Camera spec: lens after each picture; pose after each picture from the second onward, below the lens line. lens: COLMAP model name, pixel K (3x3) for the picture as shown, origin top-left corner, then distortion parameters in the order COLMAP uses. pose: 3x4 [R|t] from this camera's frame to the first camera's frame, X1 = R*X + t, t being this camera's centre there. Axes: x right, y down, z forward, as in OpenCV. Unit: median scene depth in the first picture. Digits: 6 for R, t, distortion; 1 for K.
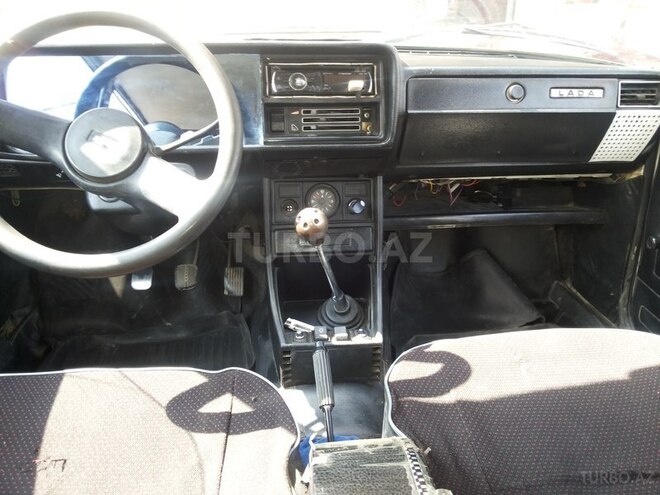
lens RADIAL K [[559.1, 0, 333.4], [0, 559.1, 246.9], [0, 0, 1]] dist [0.006851, -0.061314]
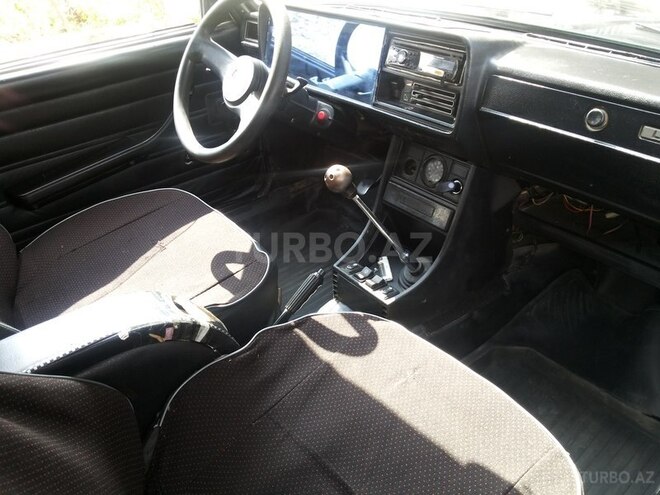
lens RADIAL K [[559.1, 0, 333.4], [0, 559.1, 246.9], [0, 0, 1]] dist [0.006851, -0.061314]
pose [[0.514802, 0.428941, -0.742286, 0.857995], [-0.301854, 0.901078, 0.311355, -0.264066], [0.802411, 0.063776, 0.593354, 0.261109]]
